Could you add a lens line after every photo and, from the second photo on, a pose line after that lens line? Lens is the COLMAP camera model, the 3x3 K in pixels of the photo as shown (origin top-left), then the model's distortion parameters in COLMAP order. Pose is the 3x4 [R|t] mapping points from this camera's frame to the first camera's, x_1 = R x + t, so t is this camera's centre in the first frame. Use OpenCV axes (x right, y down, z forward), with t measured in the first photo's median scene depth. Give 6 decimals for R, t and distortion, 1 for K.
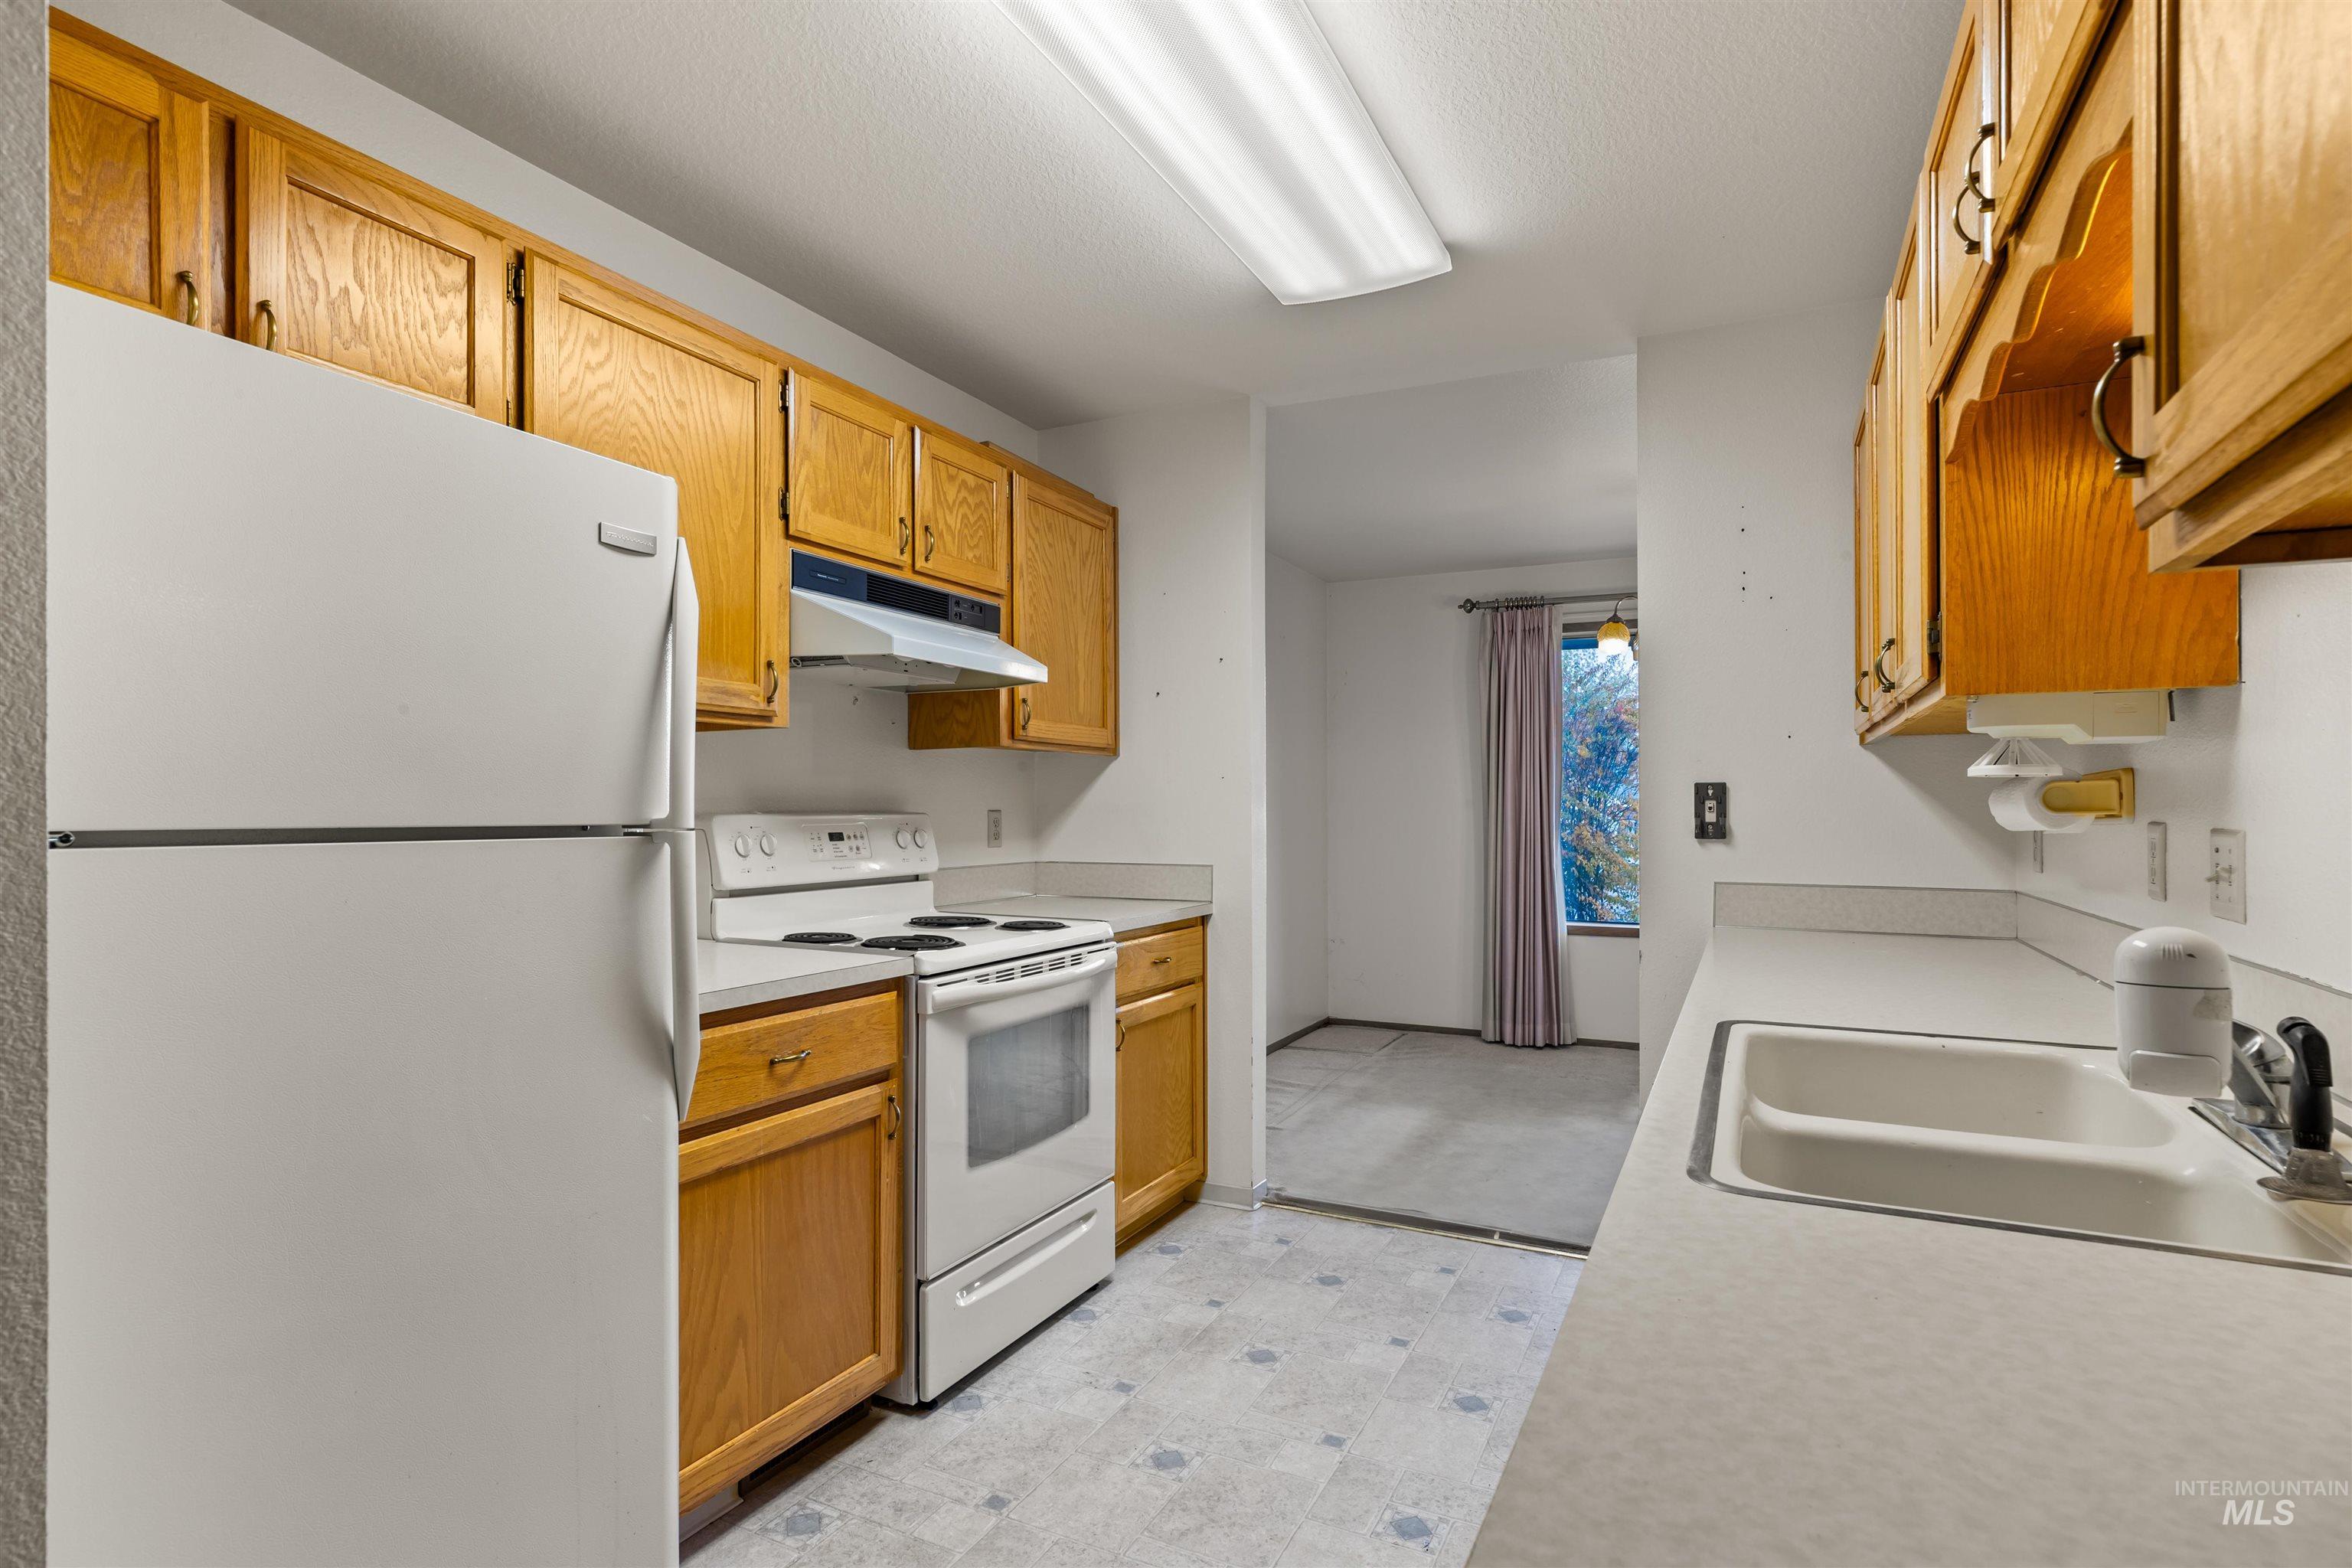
lens RADIAL K [[1184.8, 0, 1168.6], [0, 1184.8, 802.1], [0, 0, 1]] dist [-0.003311, 0.000529]
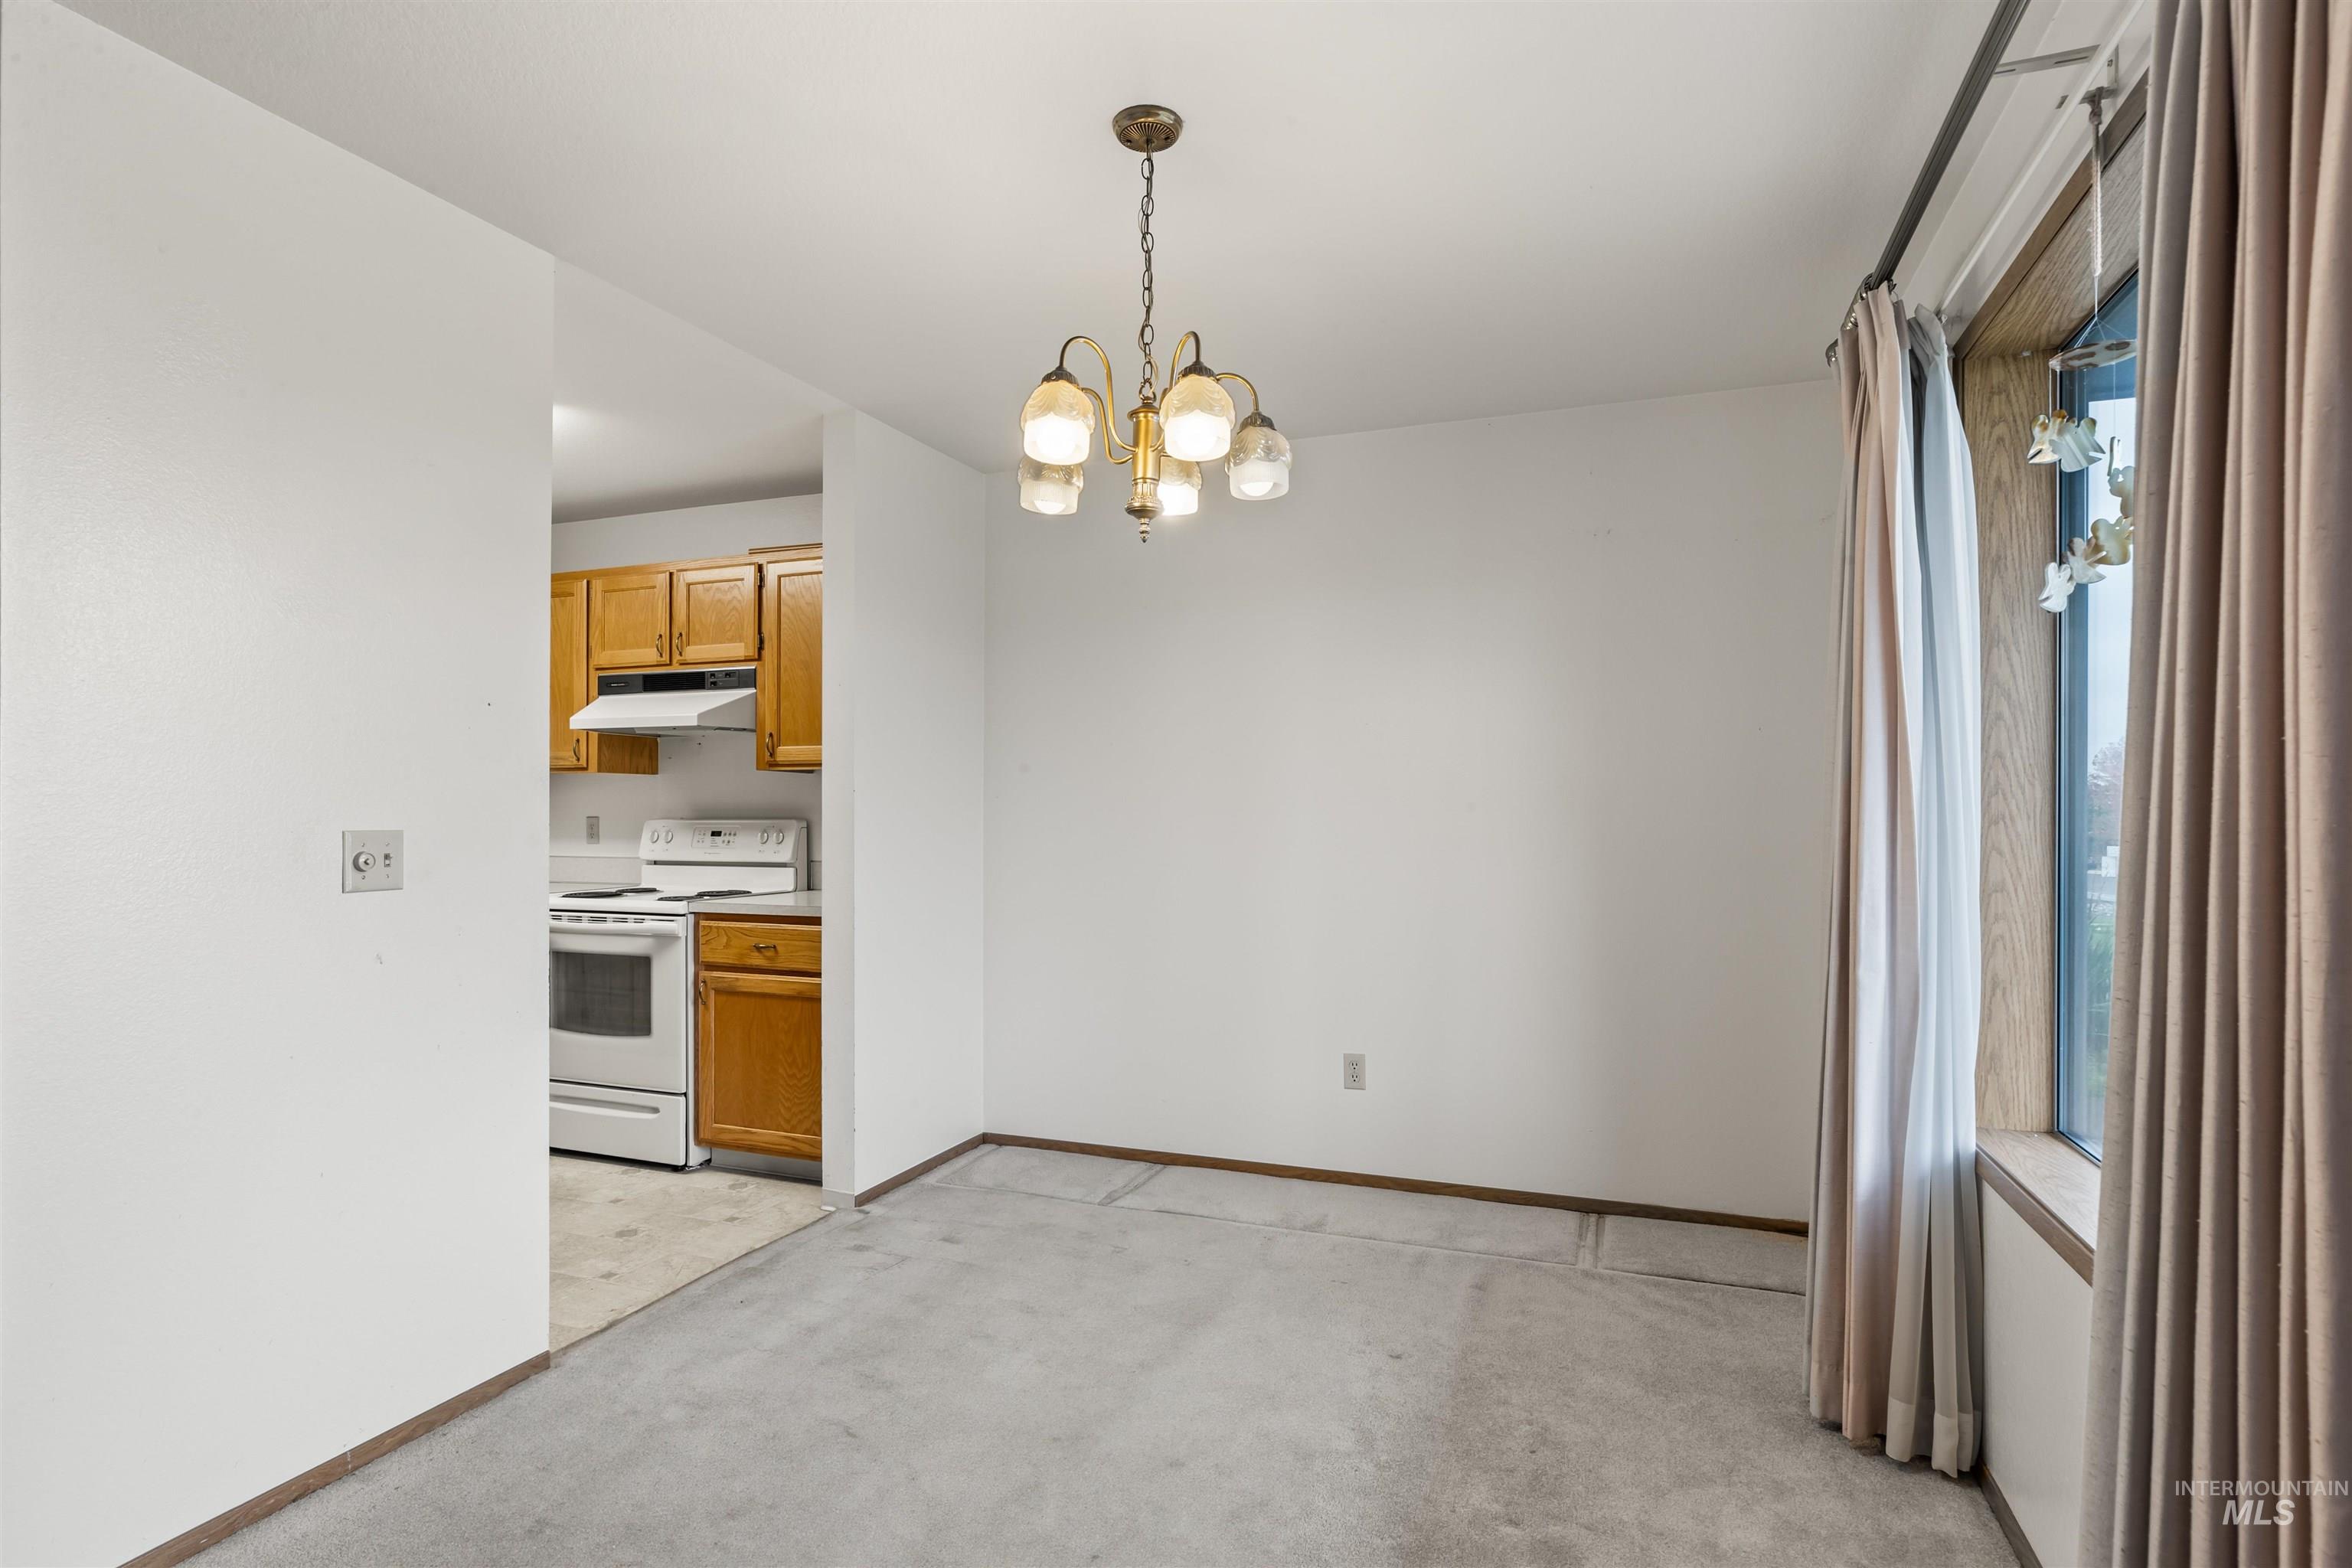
lens RADIAL K [[1184.8, 0, 1173.3], [0, 1184.8, 800.0], [0, 0, 1]] dist [-0.003311, 0.000529]
pose [[0.087965, -0.010860, -0.996064, 1.374455], [0.003287, 0.999938, -0.010611, 0.002906], [0.996118, -0.002341, 0.087996, 1.486544]]
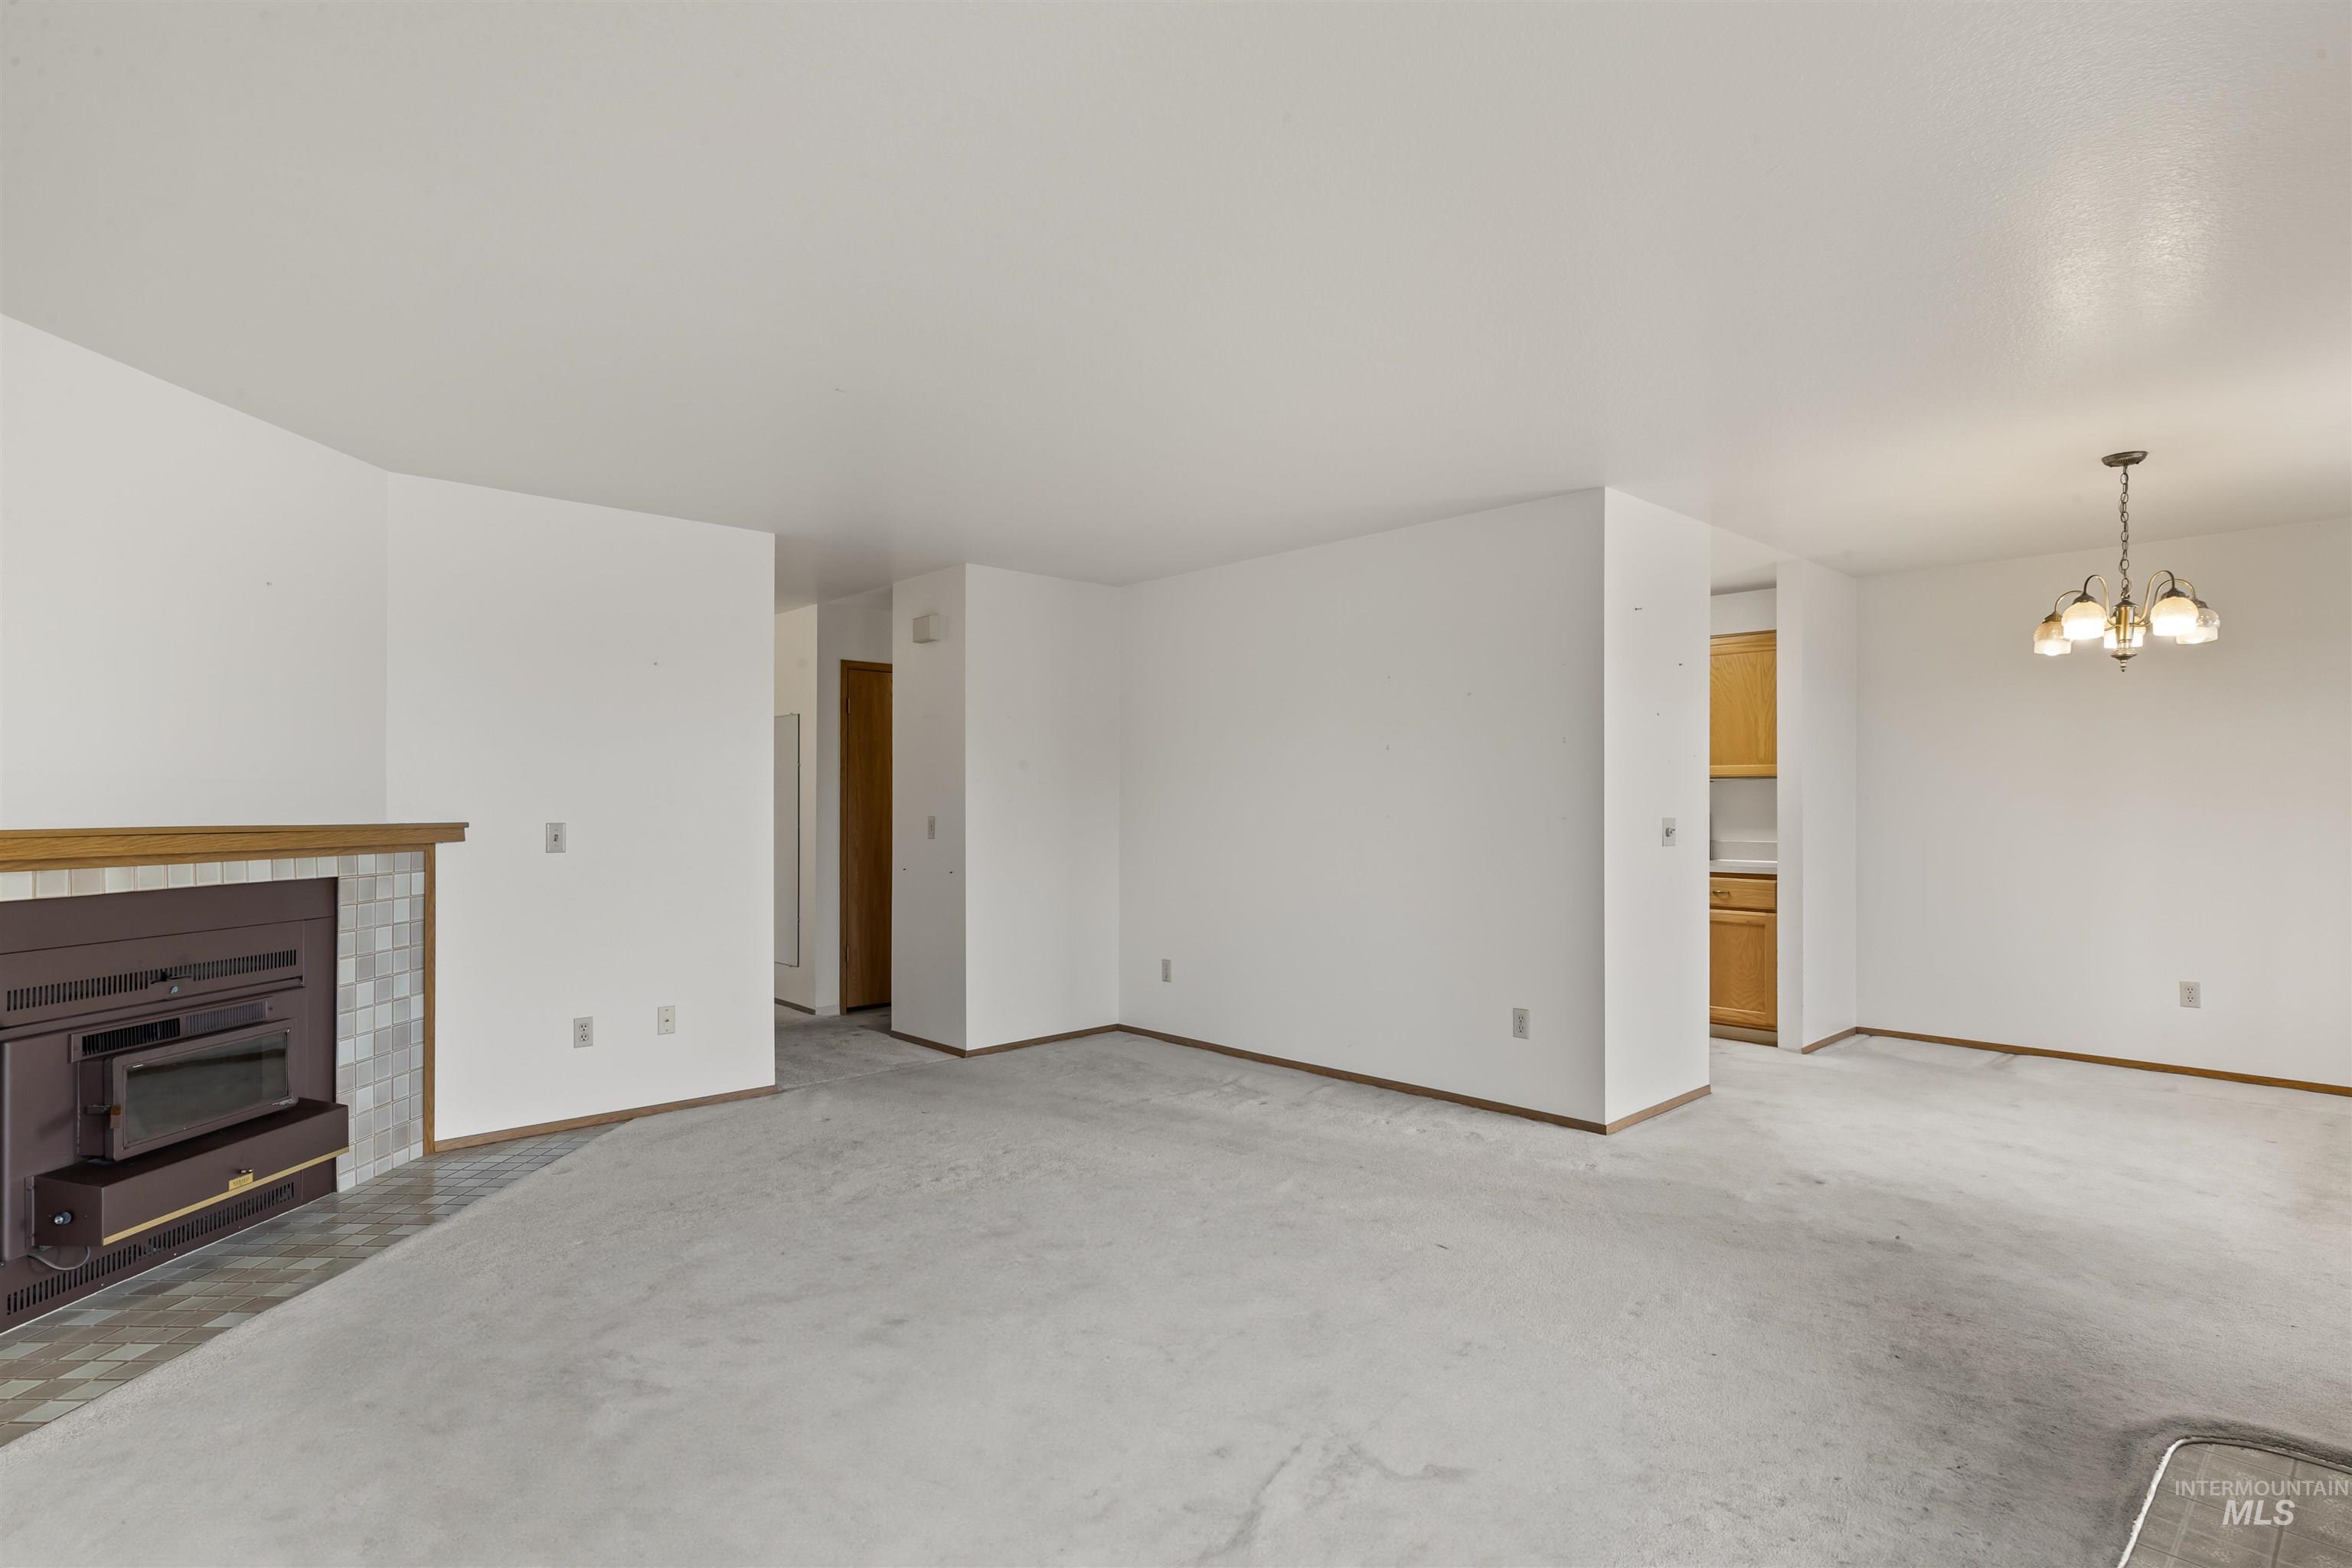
lens RADIAL K [[1184.8, 0, 1176.6], [0, 1184.8, 801.8], [0, 0, 1]] dist [-0.003311, 0.000529]
pose [[-0.355329, -0.002235, -0.934739, 2.488949], [0.004687, 0.999980, -0.004173, -0.009247], [0.934730, -0.005864, -0.355312, 0.916306]]
